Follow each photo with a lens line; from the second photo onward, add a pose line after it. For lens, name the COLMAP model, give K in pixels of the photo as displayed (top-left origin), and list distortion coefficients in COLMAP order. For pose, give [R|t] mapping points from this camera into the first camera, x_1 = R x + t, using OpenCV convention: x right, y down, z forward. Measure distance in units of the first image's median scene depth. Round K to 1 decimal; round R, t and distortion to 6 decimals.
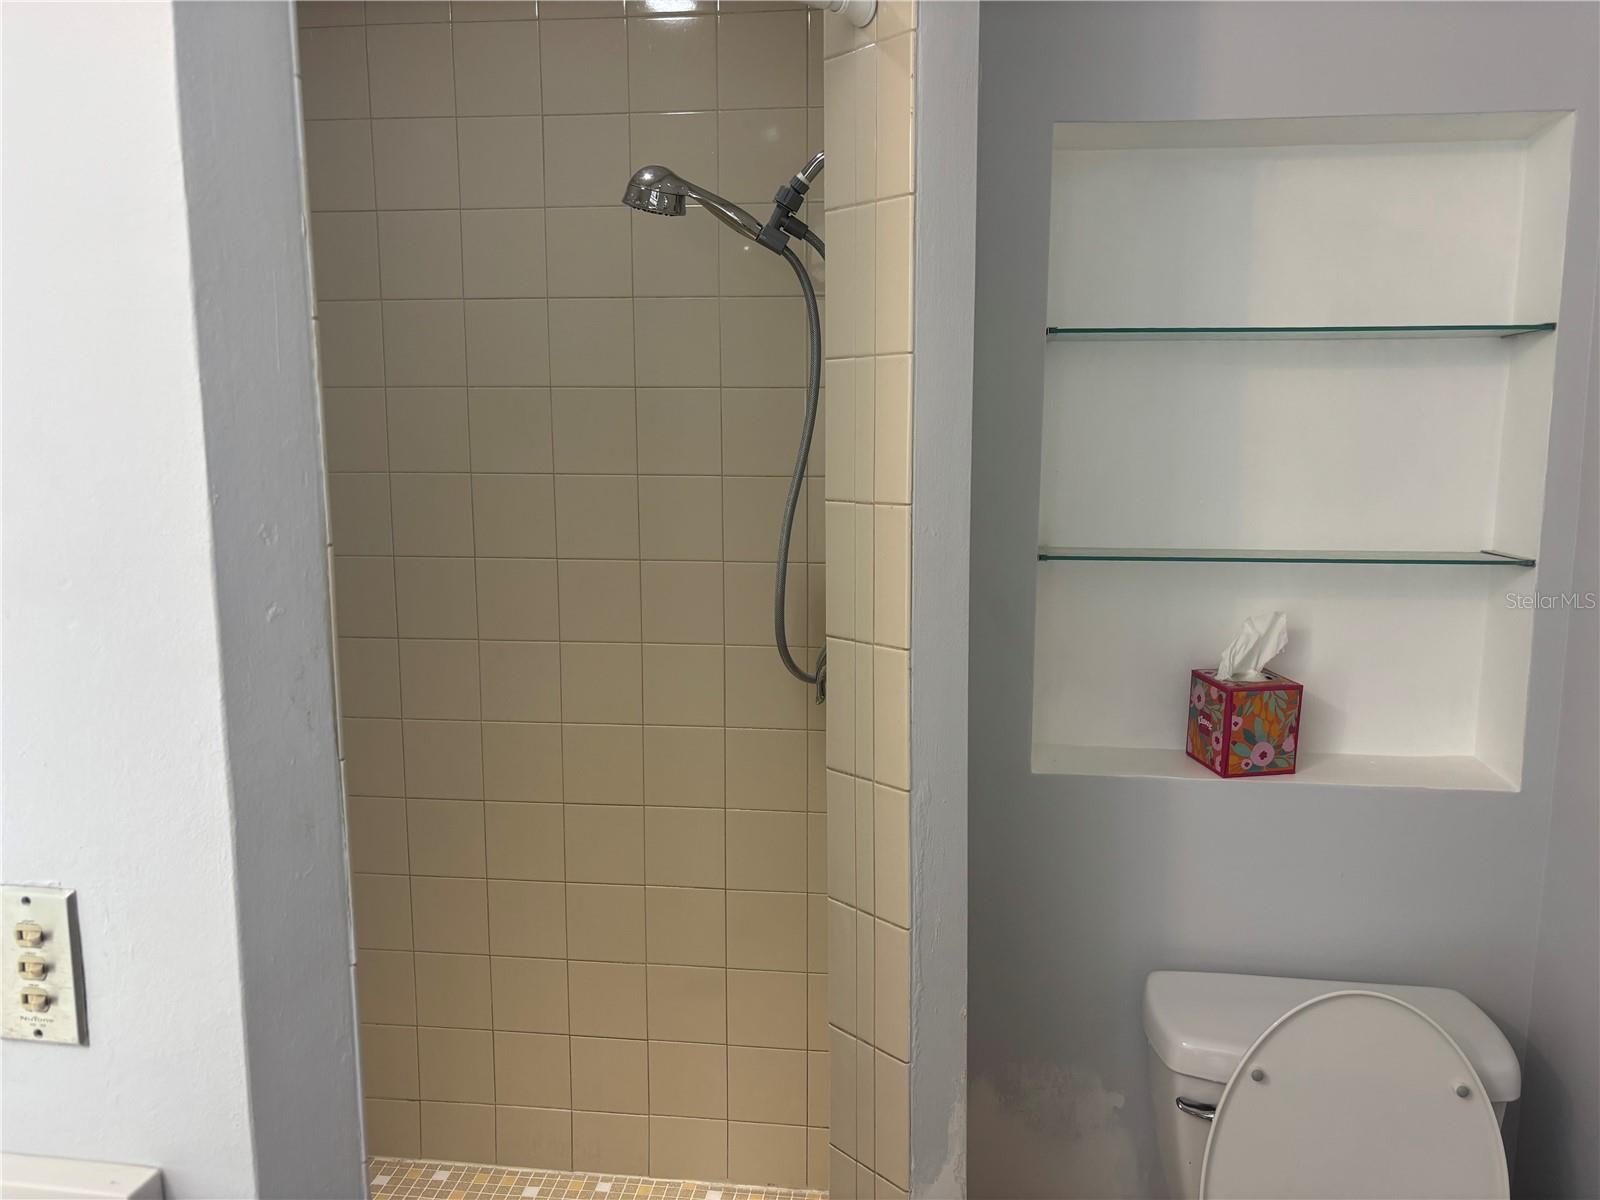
lens RADIAL K [[1210.0, 0, 796.7], [0, 1210.0, 604.4], [0, 0, 1]] dist [0.033102, -0.039755]
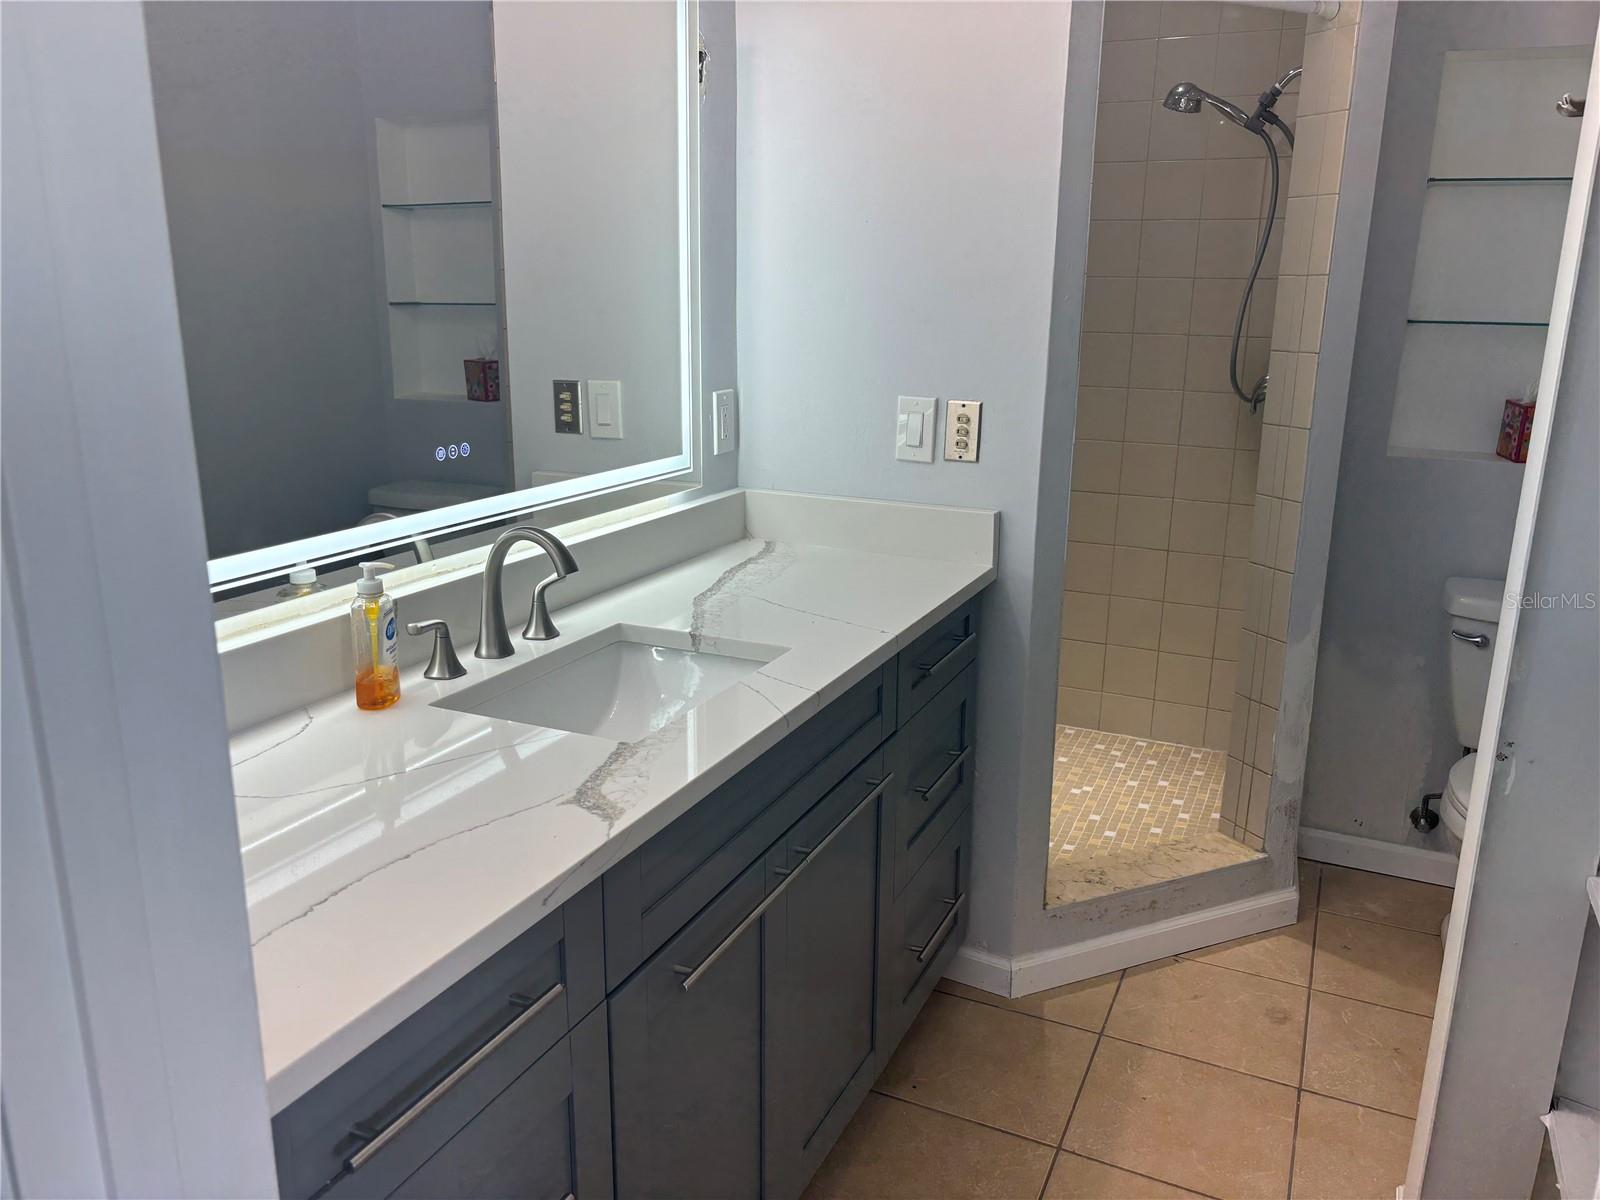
lens RADIAL K [[1210.0, 0, 787.1], [0, 1210.0, 613.8], [0, 0, 1]] dist [0.033102, -0.039755]
pose [[0.952629, 0.090006, -0.290512, -0.086867], [-0.054745, 0.990351, 0.127311, 0.187578], [0.299167, -0.105376, 0.948364, -0.859838]]
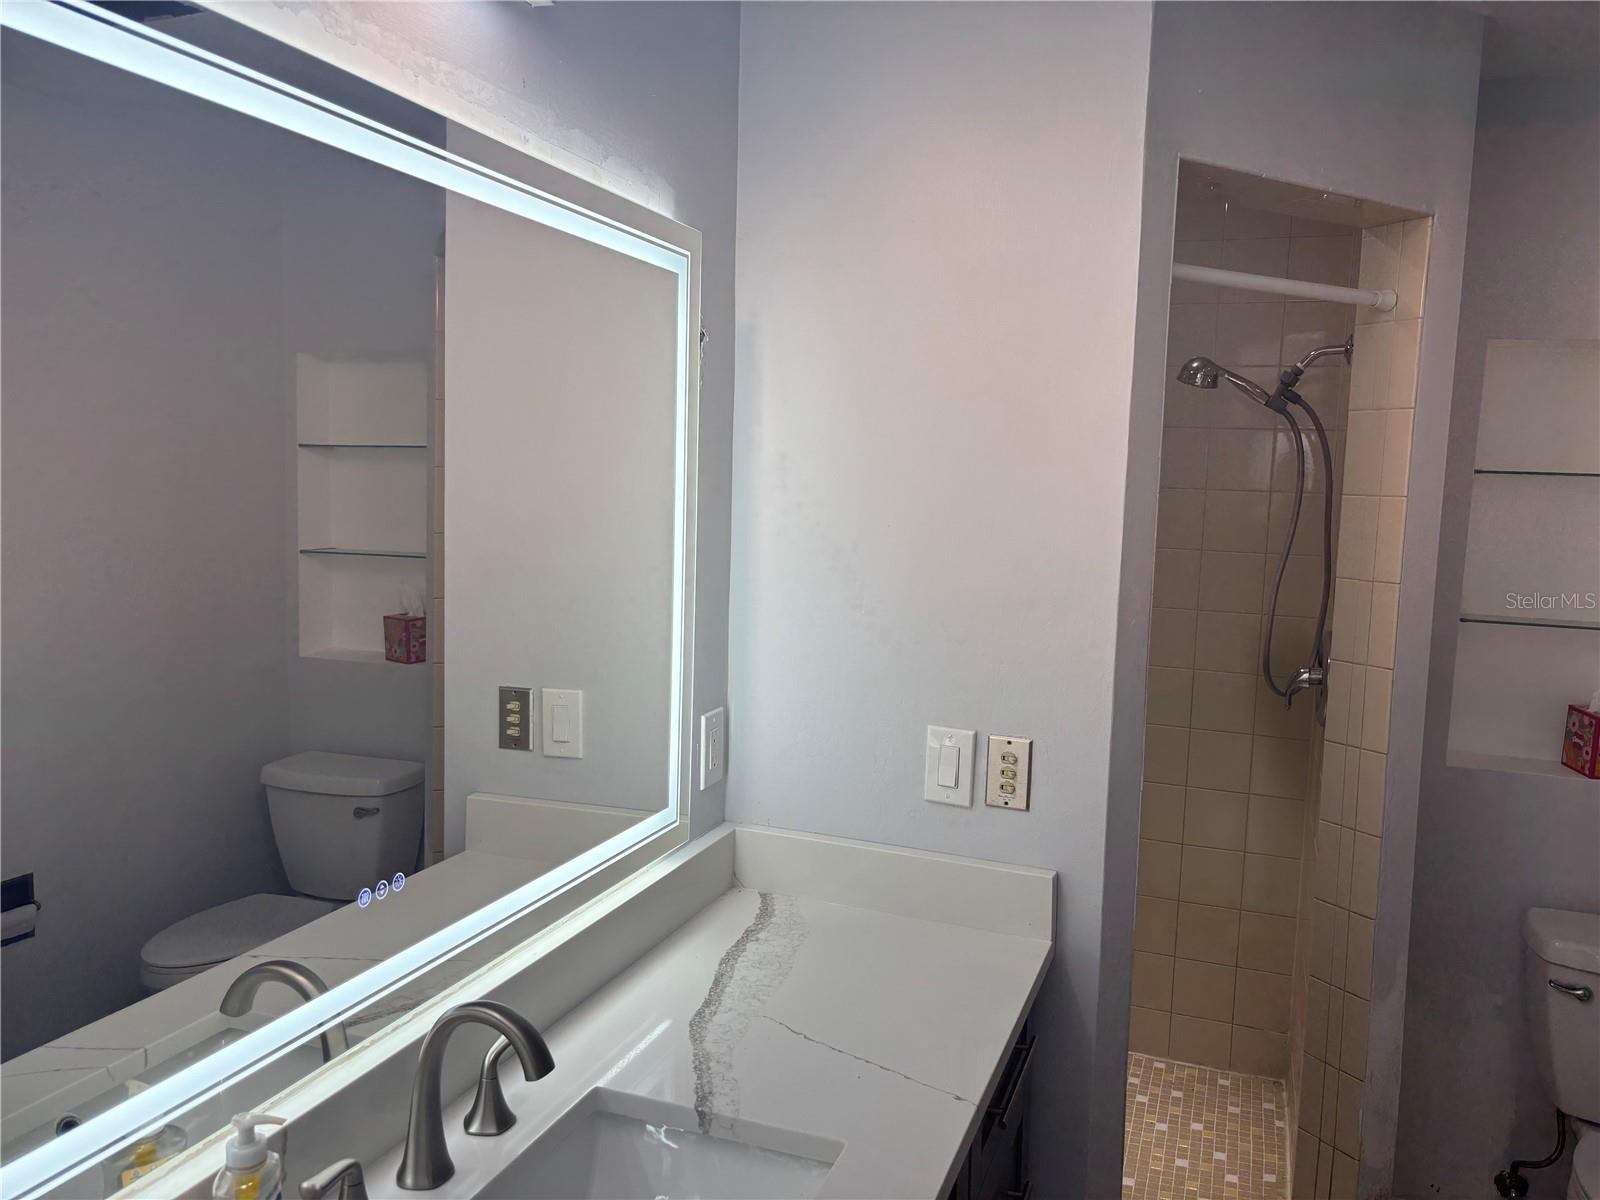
lens RADIAL K [[1210.0, 0, 803.3], [0, 1210.0, 601.4], [0, 0, 1]] dist [0.033102, -0.039755]
pose [[0.974408, 0.054604, -0.218053, -0.260090], [-0.063812, 0.997334, -0.035408, 0.042366], [0.215538, 0.048416, 0.975294, -0.633943]]
